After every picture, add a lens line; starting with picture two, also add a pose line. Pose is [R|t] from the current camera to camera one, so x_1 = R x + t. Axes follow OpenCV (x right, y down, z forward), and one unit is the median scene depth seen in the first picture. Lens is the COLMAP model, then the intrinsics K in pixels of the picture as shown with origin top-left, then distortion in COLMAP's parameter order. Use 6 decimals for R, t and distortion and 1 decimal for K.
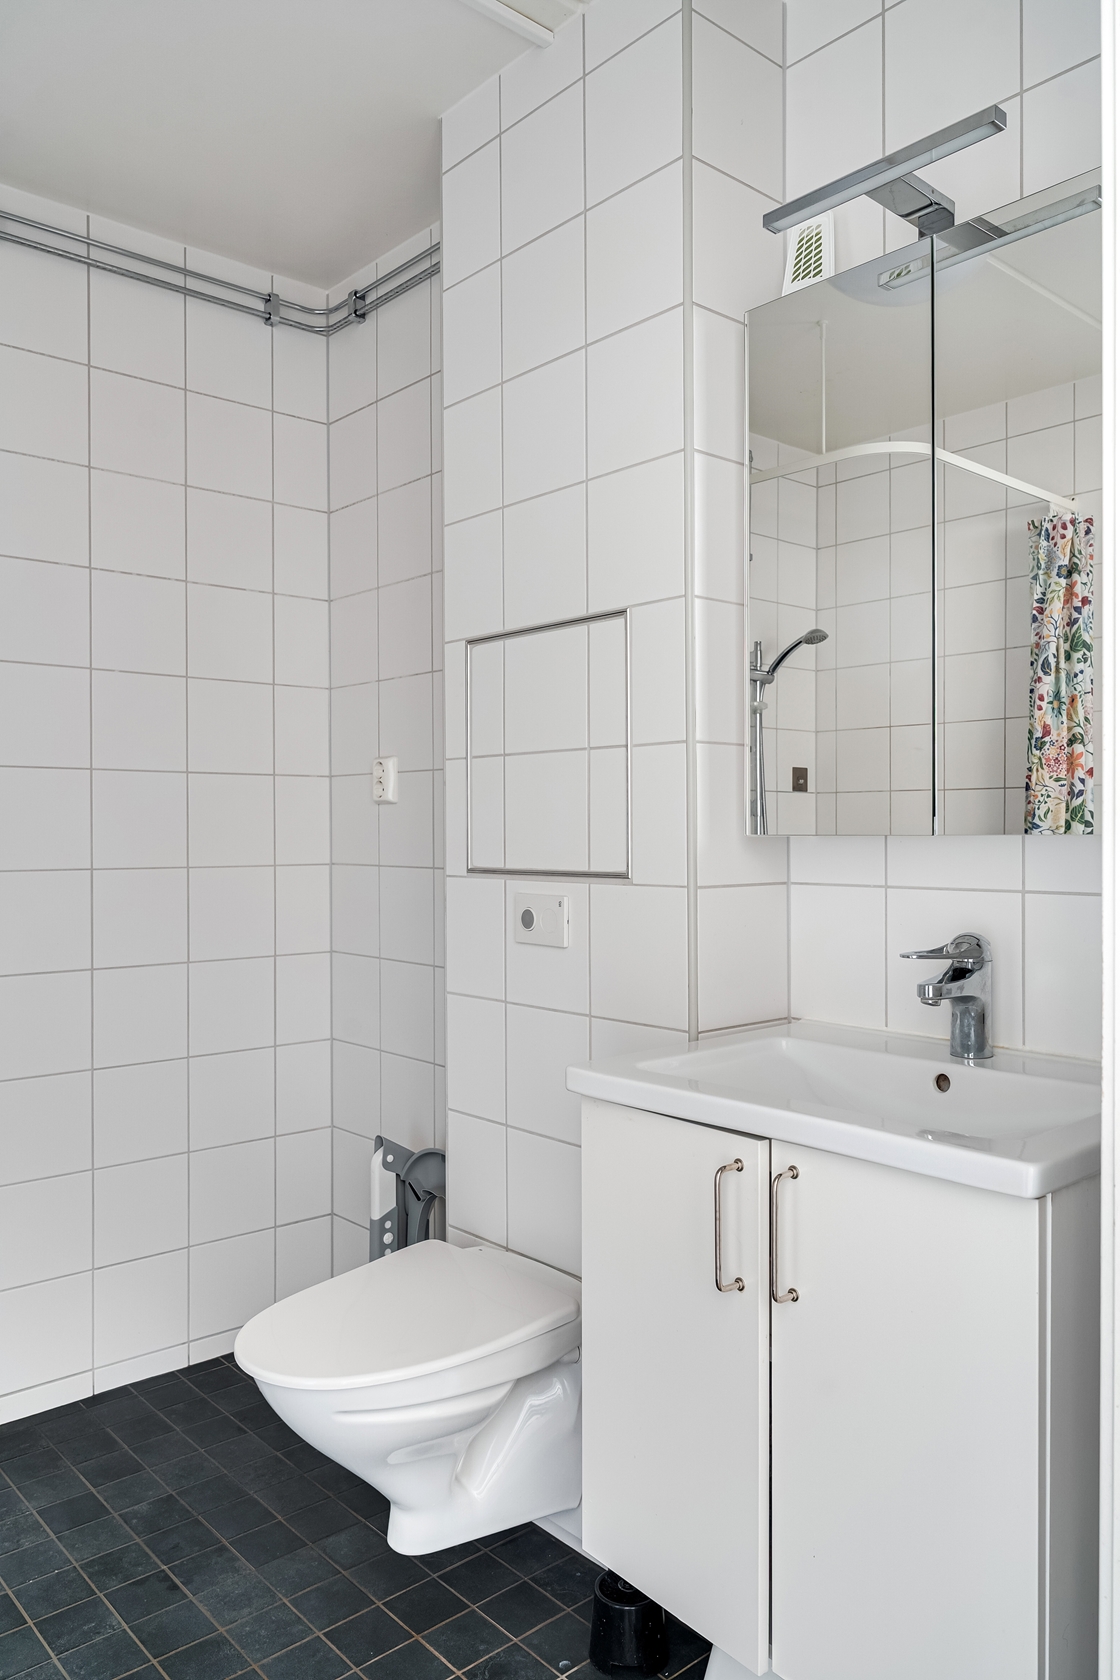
lens RADIAL K [[1217.0, 0, 557.5], [0, 1217.0, 839.0], [0, 0, 1]] dist [-0.001405, 0.010553]
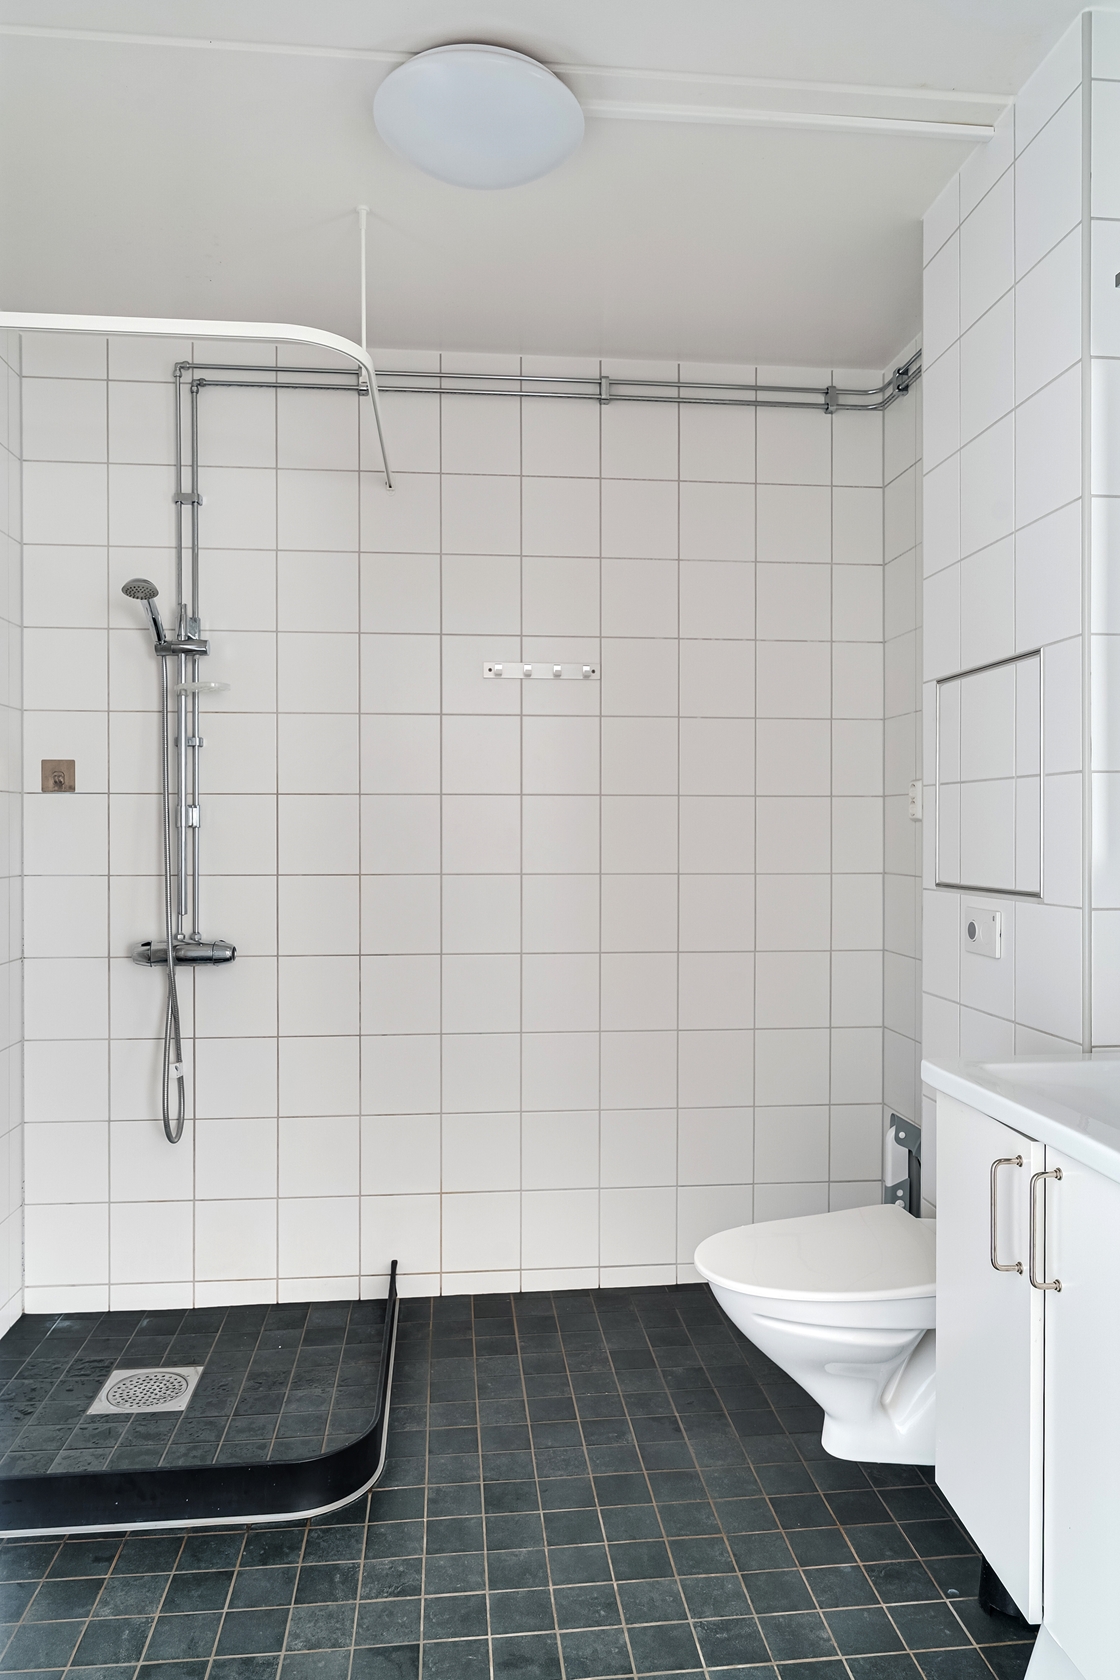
lens RADIAL K [[1130.6, 0, 561.8], [0, 1130.6, 838.3], [0, 0, 1]] dist [0.010575, -0.003579]
pose [[0.819228, 0.005436, -0.573442, 0.252488], [-0.005692, 0.999983, 0.001348, -0.017165], [0.573440, 0.002160, 0.819245, -0.059062]]
